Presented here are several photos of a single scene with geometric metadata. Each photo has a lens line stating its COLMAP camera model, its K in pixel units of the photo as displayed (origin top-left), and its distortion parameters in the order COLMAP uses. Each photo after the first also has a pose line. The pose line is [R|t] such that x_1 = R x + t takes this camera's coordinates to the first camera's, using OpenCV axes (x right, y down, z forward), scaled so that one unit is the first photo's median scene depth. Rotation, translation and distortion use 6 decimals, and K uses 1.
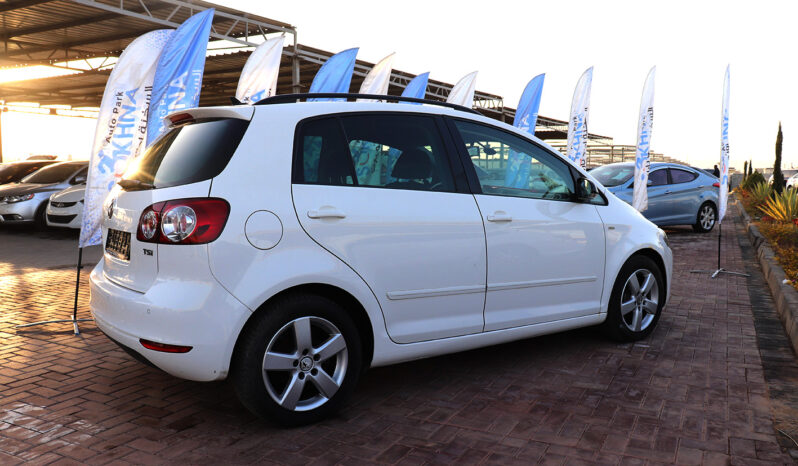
lens RADIAL K [[663.8, 0, 398.7], [0, 663.8, 212.0], [0, 0, 1]] dist [-0.176378, 0.156825]
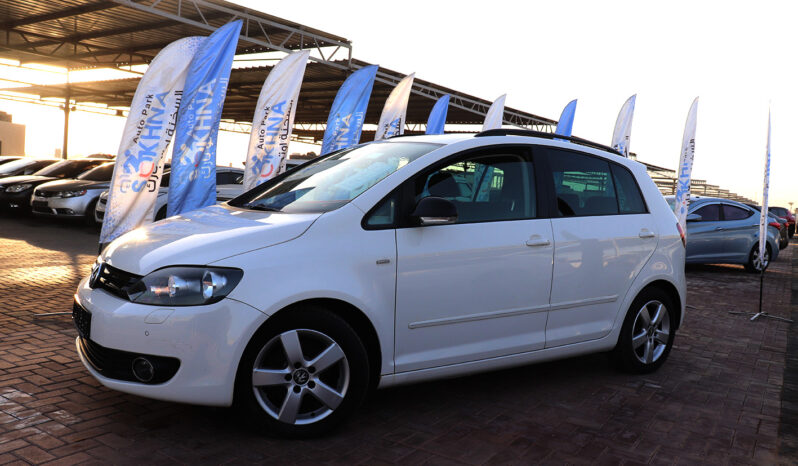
lens RADIAL K [[663.8, 0, 398.7], [0, 663.8, 212.0], [0, 0, 1]] dist [-0.176378, 0.156825]
pose [[0.993961, 0.063060, -0.089804, 0.065911], [-0.065605, 0.997515, -0.025680, 0.000694], [0.087961, 0.031416, 0.995628, 0.015260]]
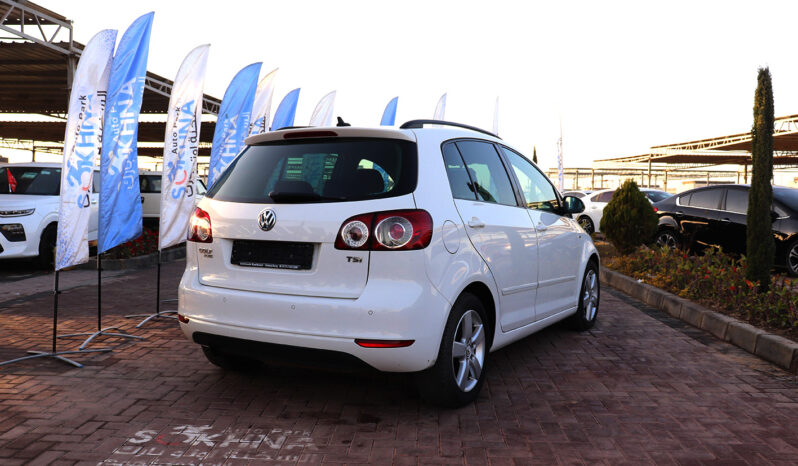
lens RADIAL K [[721.3, 0, 399.0], [0, 721.3, 233.0], [0, 0, 1]] dist [-0.114536, 0.022700]
pose [[0.908209, -0.013135, 0.418311, -0.450742], [0.013740, 0.999904, 0.001565, 0.009072], [-0.418292, 0.004326, 0.908303, -0.071002]]
